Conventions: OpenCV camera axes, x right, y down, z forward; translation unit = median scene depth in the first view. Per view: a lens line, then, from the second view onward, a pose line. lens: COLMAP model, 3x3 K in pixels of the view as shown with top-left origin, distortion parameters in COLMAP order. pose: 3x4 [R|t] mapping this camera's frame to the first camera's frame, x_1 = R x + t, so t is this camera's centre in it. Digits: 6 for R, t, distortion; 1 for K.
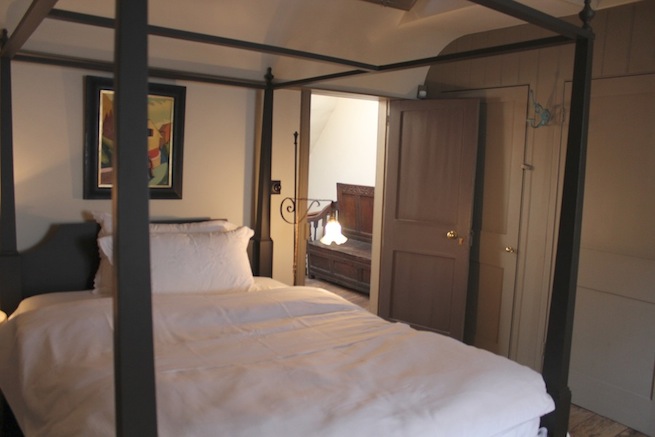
lens RADIAL K [[538.9, 0, 327.5], [0, 538.9, 218.5], [0, 0, 1]] dist [-0.173327, 0.159043]
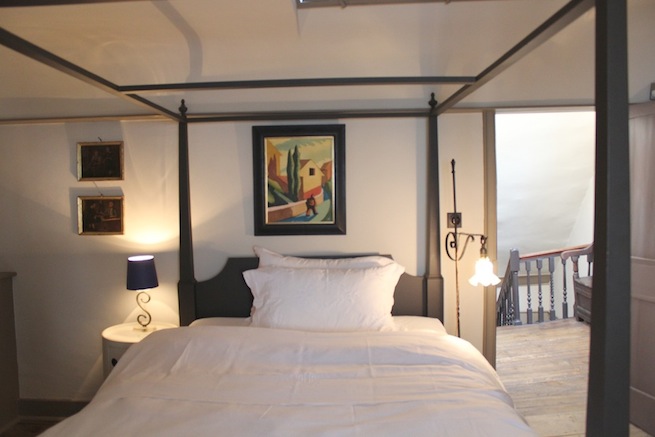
lens RADIAL K [[538.9, 0, 327.5], [0, 538.9, 218.5], [0, 0, 1]] dist [-0.173327, 0.159043]
pose [[0.795314, -0.025914, -0.605643, 0.333504], [-0.007406, 0.998596, -0.052452, -0.013360], [0.606152, 0.046201, 0.794006, 0.167219]]
